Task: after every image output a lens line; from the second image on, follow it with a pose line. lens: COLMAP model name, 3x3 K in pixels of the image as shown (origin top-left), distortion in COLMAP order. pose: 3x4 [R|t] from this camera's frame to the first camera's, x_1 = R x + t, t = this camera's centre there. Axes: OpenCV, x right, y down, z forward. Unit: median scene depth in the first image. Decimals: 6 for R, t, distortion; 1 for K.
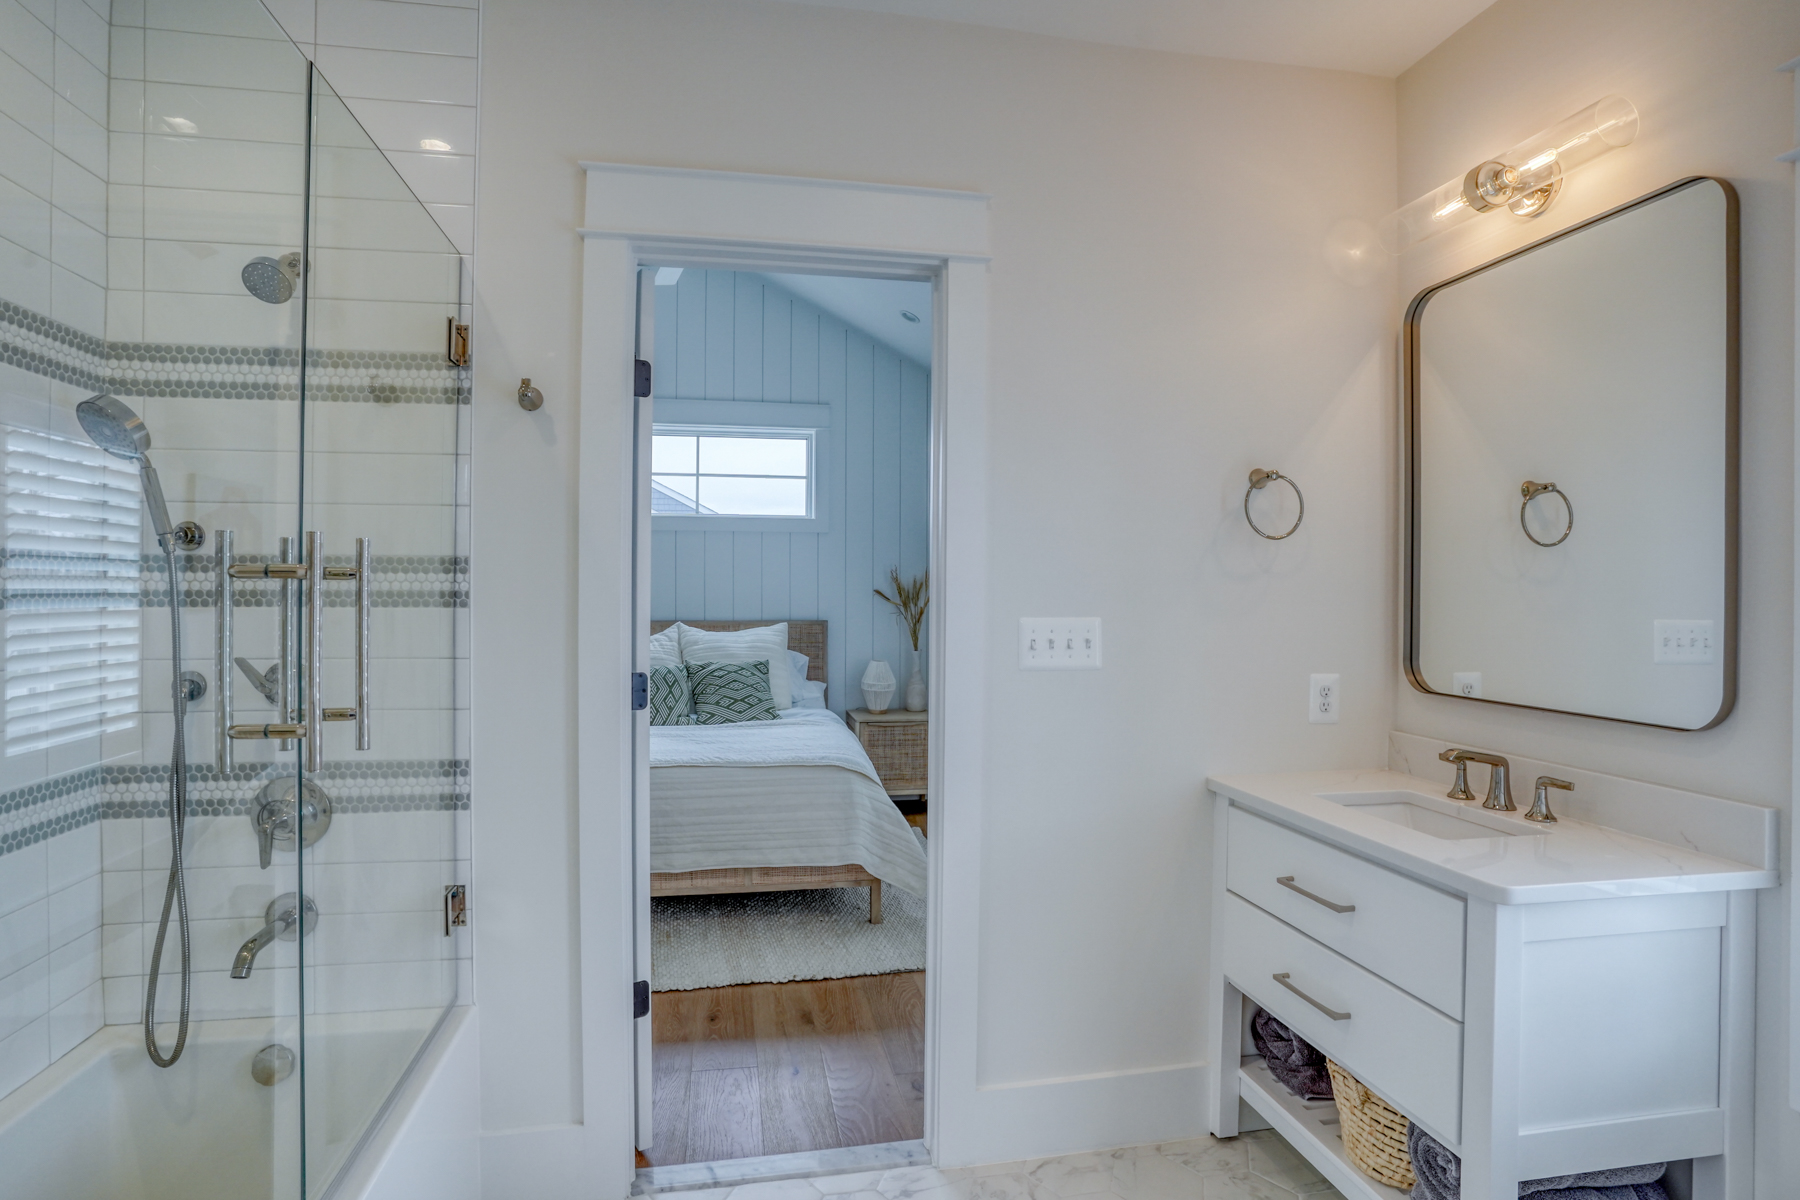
lens RADIAL K [[901.0, 0, 885.1], [0, 901.0, 597.4], [0, 0, 1]] dist [-0.050543, 0.009332]
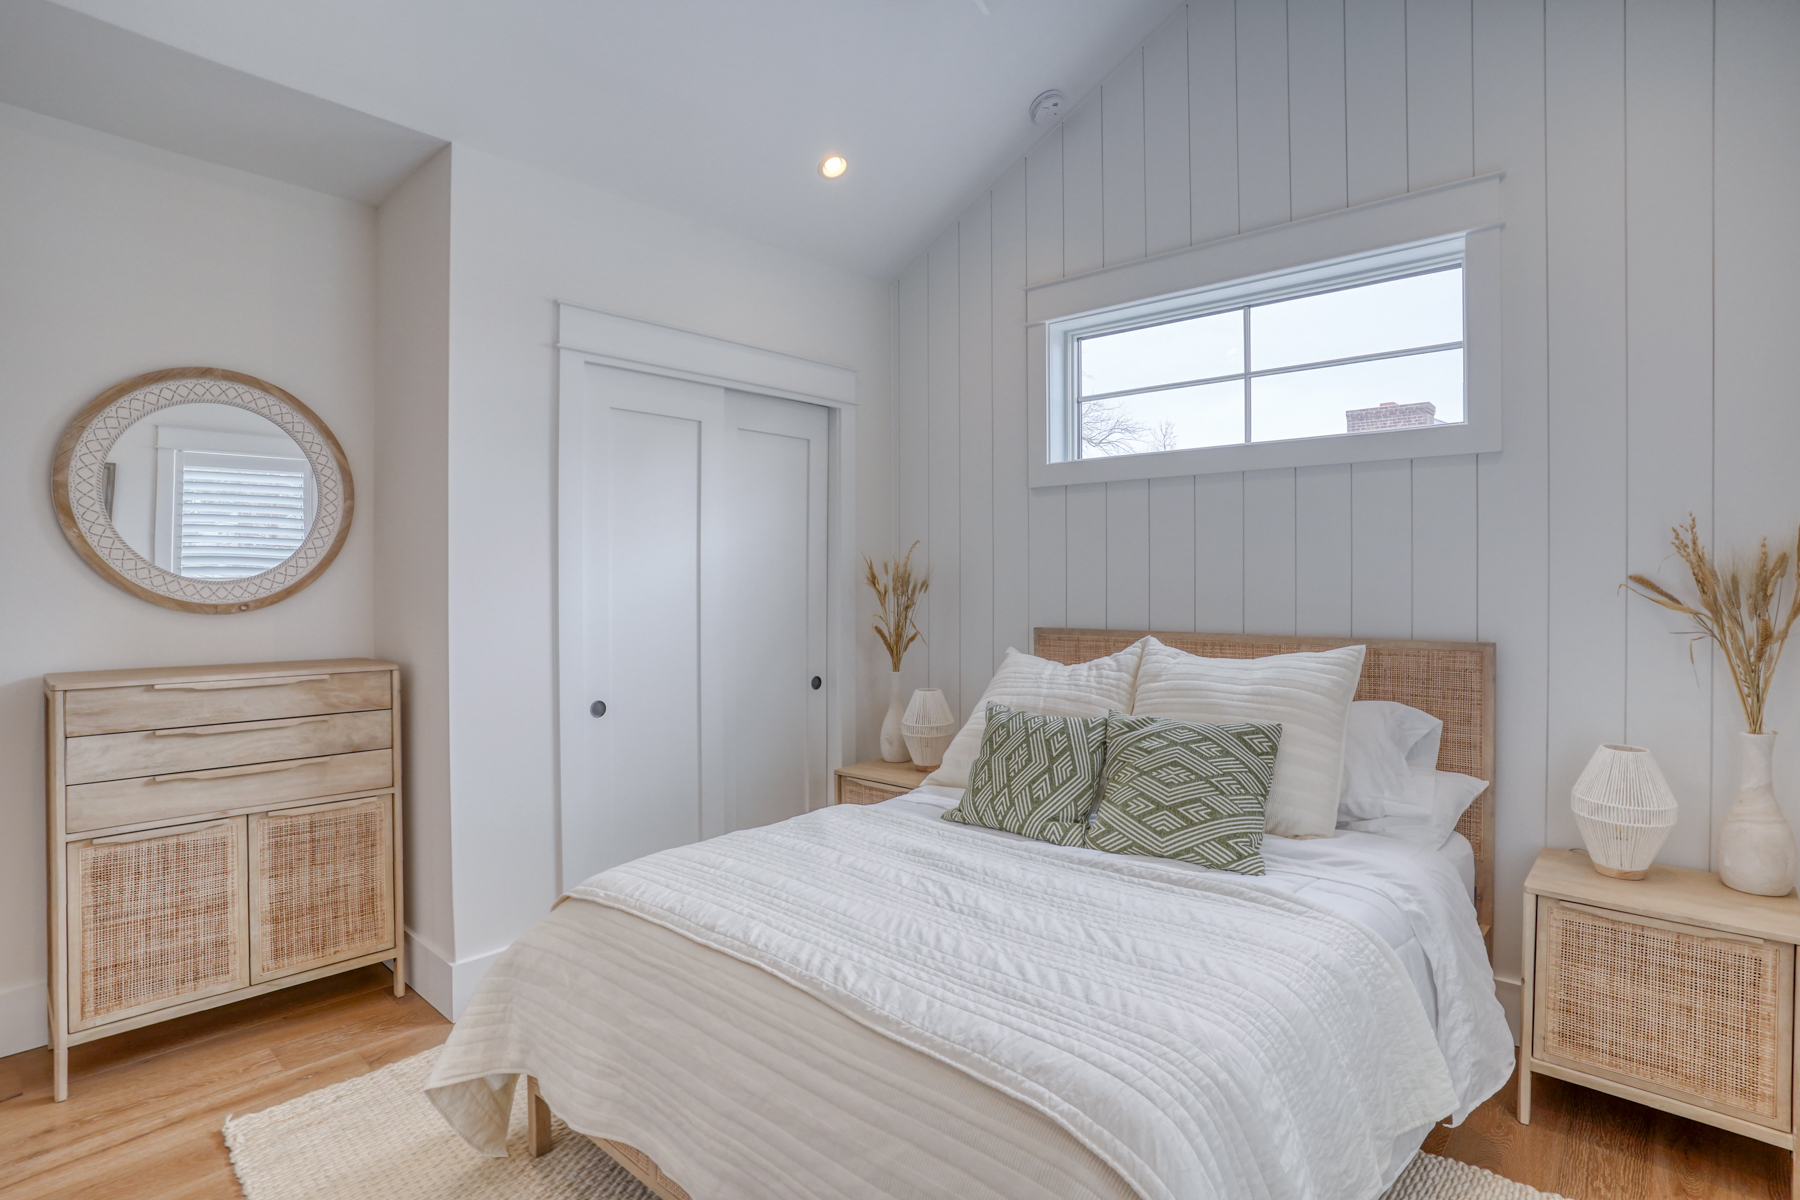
lens RADIAL K [[901.0, 0, 905.4], [0, 901.0, 575.4], [0, 0, 1]] dist [-0.050543, 0.009332]
pose [[0.613674, -0.005907, -0.789537, 0.113221], [-0.006038, 0.999908, -0.012174, -0.001810], [0.789536, 0.012238, 0.613582, 0.532046]]
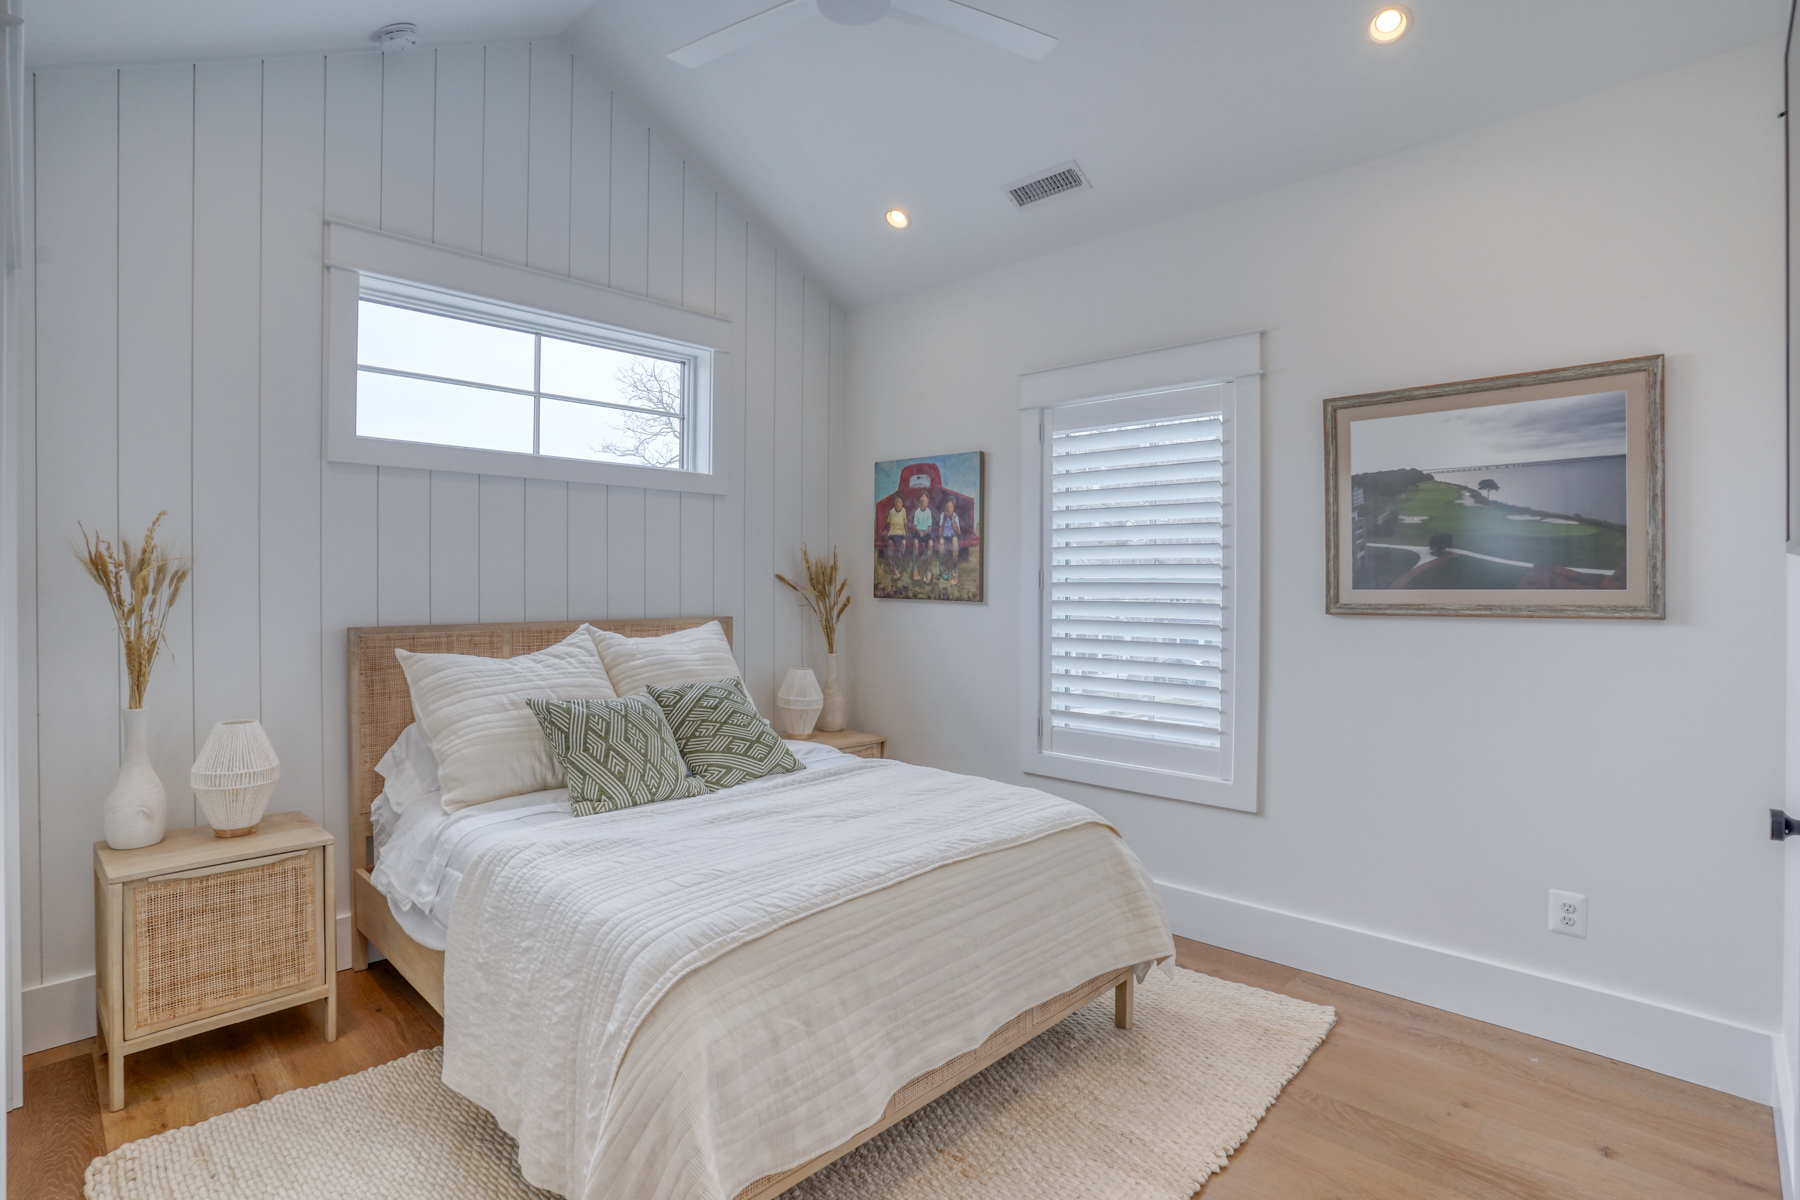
lens RADIAL K [[901.0, 0, 889.0], [0, 901.0, 588.4], [0, 0, 1]] dist [-0.050543, 0.009332]
pose [[0.818860, -0.001616, 0.573992, -0.406011], [0.000608, 0.999998, 0.001948, 0.001857], [-0.573993, -0.001247, 0.818859, 0.363823]]
